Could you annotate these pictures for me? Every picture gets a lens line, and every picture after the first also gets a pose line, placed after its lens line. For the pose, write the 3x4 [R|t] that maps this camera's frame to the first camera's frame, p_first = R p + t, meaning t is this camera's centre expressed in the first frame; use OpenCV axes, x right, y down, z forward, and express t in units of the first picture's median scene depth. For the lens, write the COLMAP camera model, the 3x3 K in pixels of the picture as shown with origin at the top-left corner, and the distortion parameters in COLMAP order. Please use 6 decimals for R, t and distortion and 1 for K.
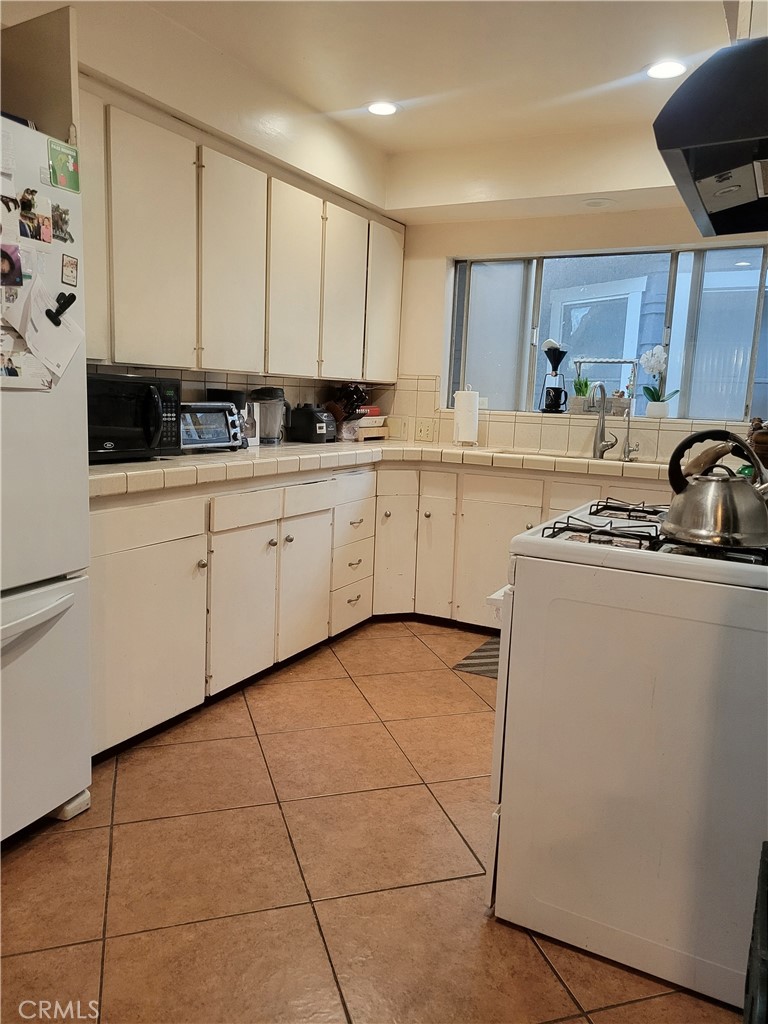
lens RADIAL K [[771.1, 0, 383.4], [0, 771.1, 516.0], [0, 0, 1]] dist [0.054087, -0.039295]
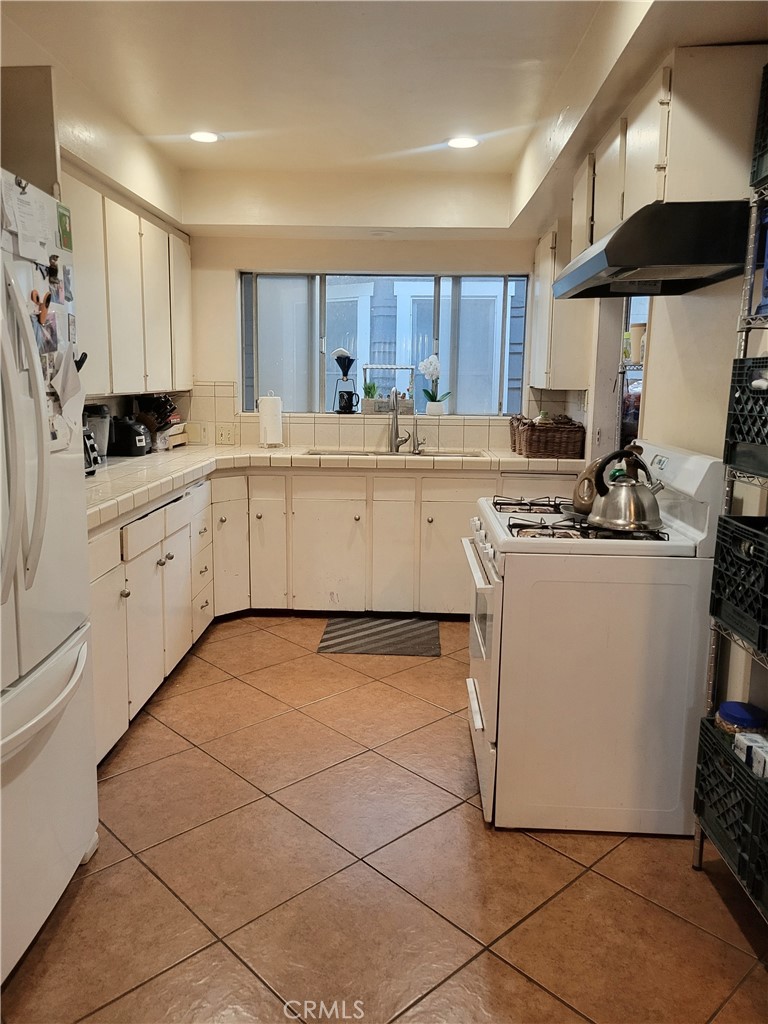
lens RADIAL K [[771.1, 0, 383.4], [0, 771.1, 516.0], [0, 0, 1]] dist [0.054087, -0.039295]
pose [[0.900423, -0.105912, 0.421926, -0.238458], [0.091762, 0.994328, 0.053769, -0.043470], [-0.425228, -0.009698, 0.905034, -0.045162]]
